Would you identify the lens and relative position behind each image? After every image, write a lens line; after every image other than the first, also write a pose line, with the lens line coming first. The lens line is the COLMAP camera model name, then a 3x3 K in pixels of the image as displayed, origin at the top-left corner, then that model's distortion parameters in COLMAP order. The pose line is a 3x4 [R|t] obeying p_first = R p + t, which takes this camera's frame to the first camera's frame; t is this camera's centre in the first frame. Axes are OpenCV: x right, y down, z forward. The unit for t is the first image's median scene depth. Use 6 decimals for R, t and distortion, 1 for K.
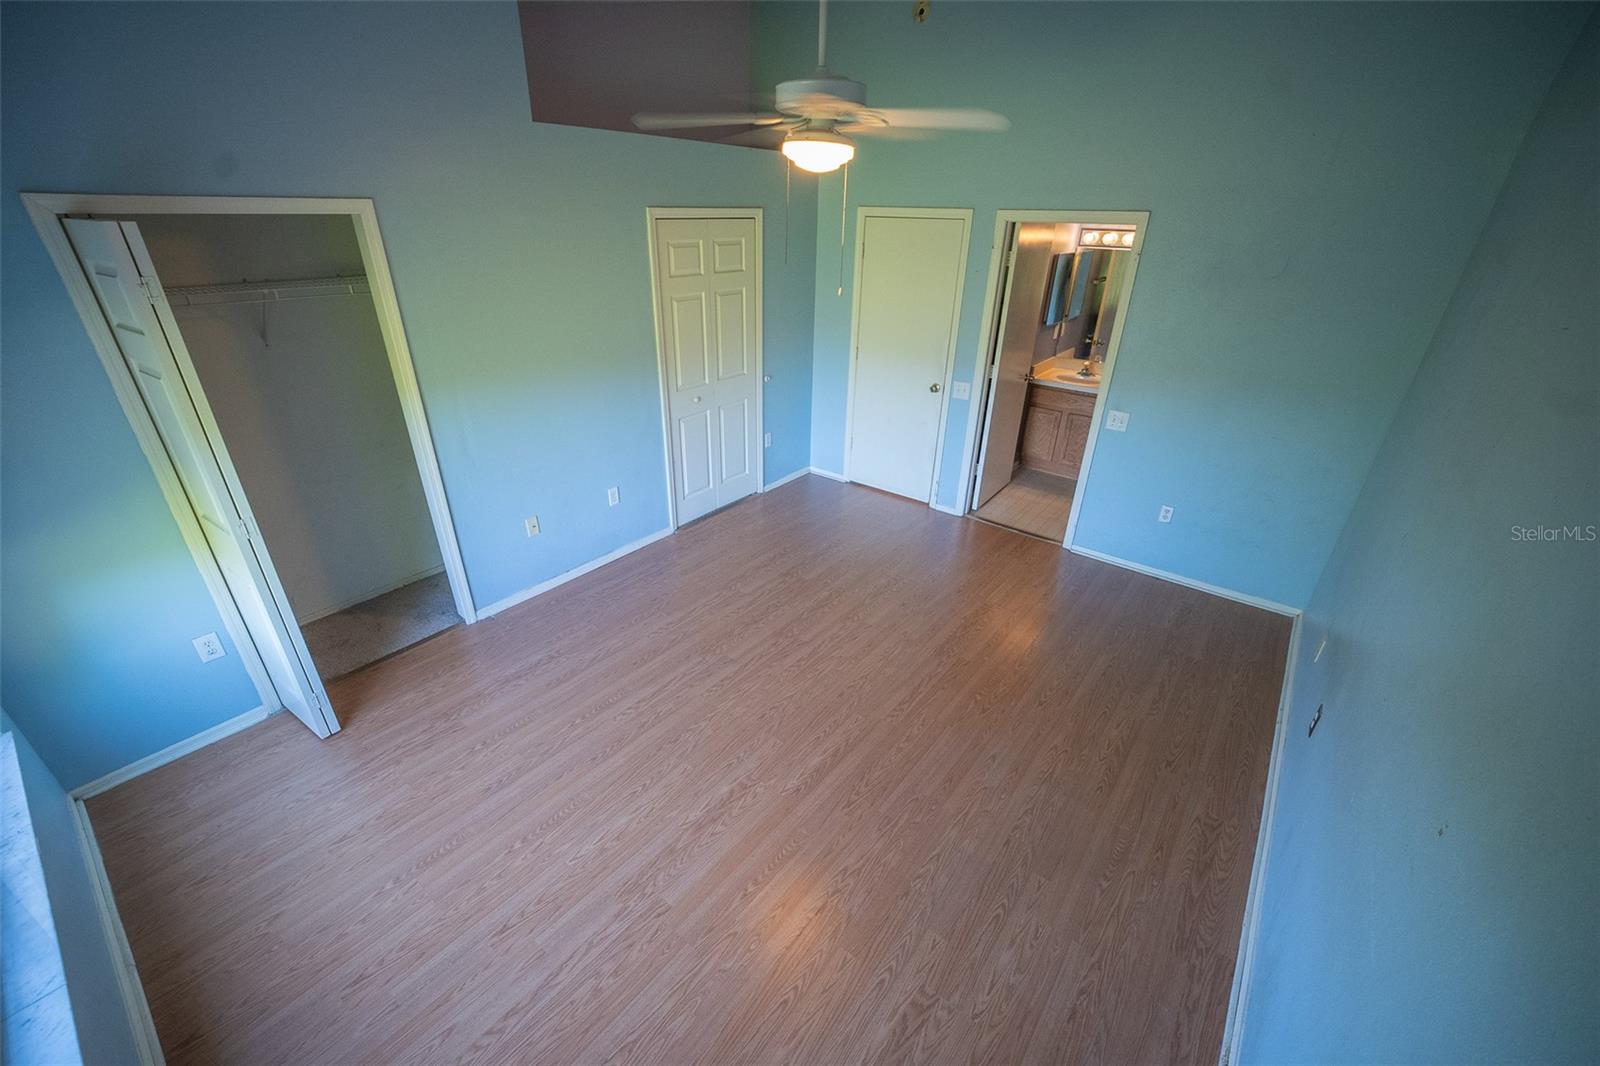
lens RADIAL K [[645.0, 0, 785.6], [0, 645.0, 541.8], [0, 0, 1]] dist [-0.026767, 0.007499]
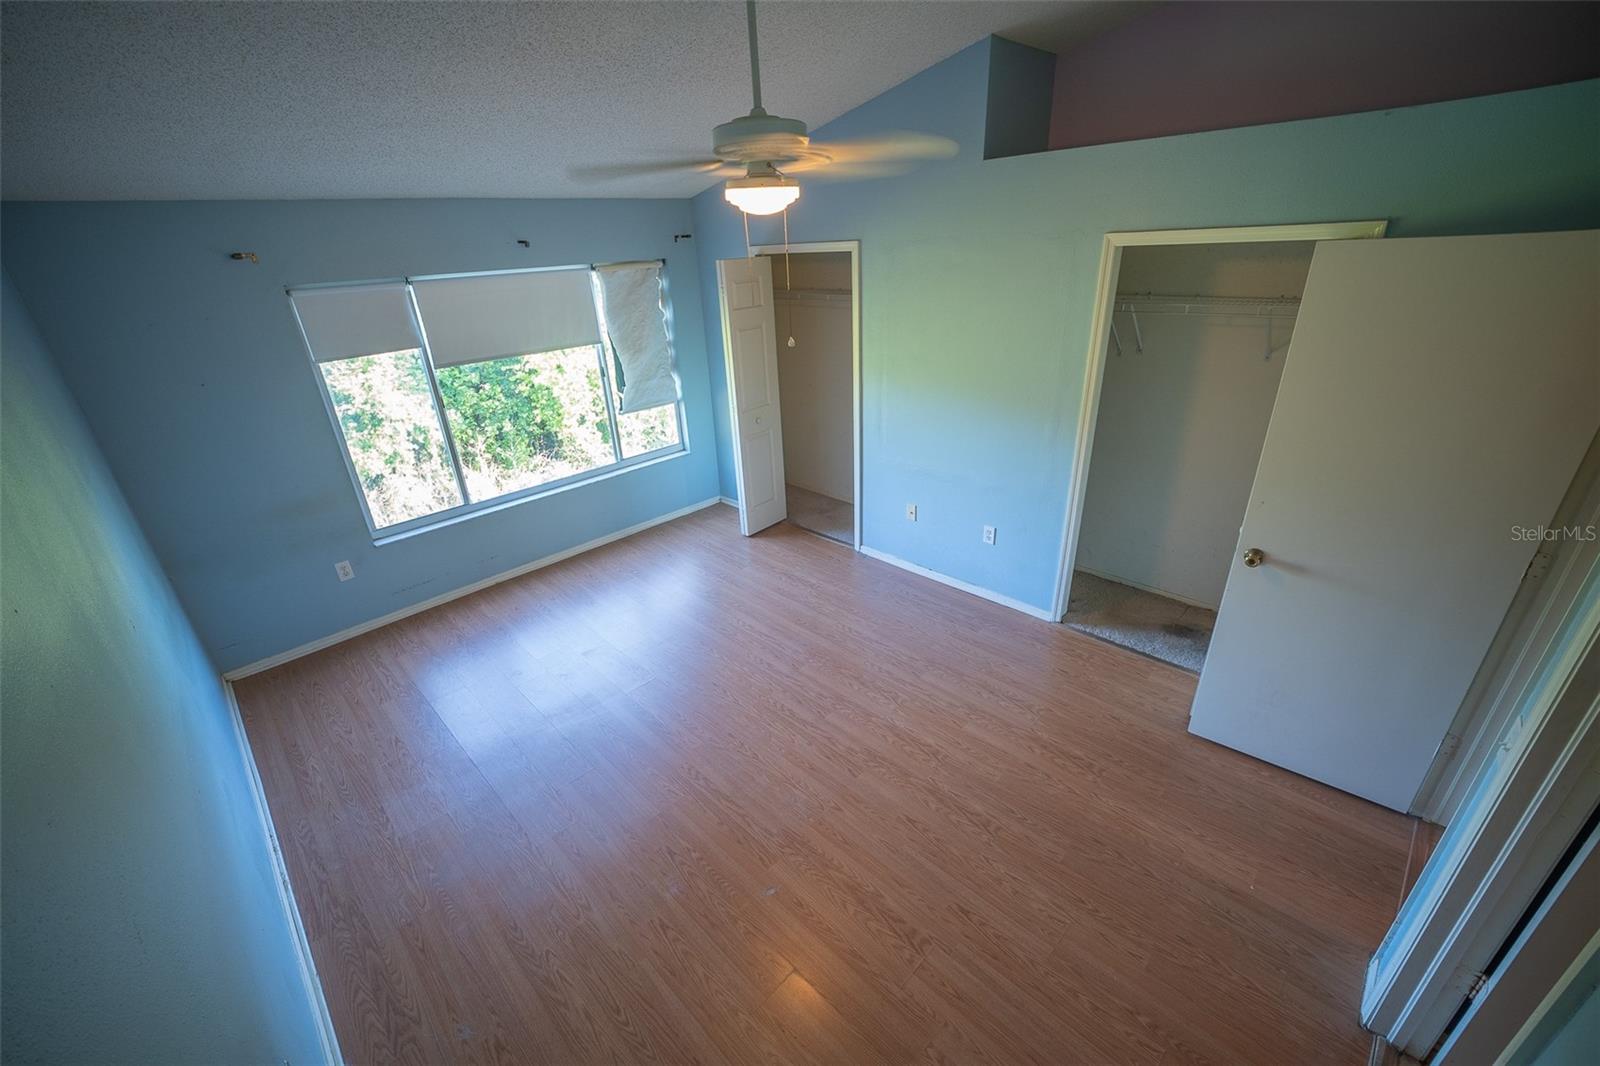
lens RADIAL K [[651.7, 0, 790.3], [0, 651.7, 538.5], [0, 0, 1]] dist [-0.025614, 0.006864]
pose [[-0.117602, 0.405299, -0.906588, 0.962505], [-0.414356, 0.809630, 0.415703, -0.515926], [0.902485, 0.424538, 0.072724, 0.991289]]
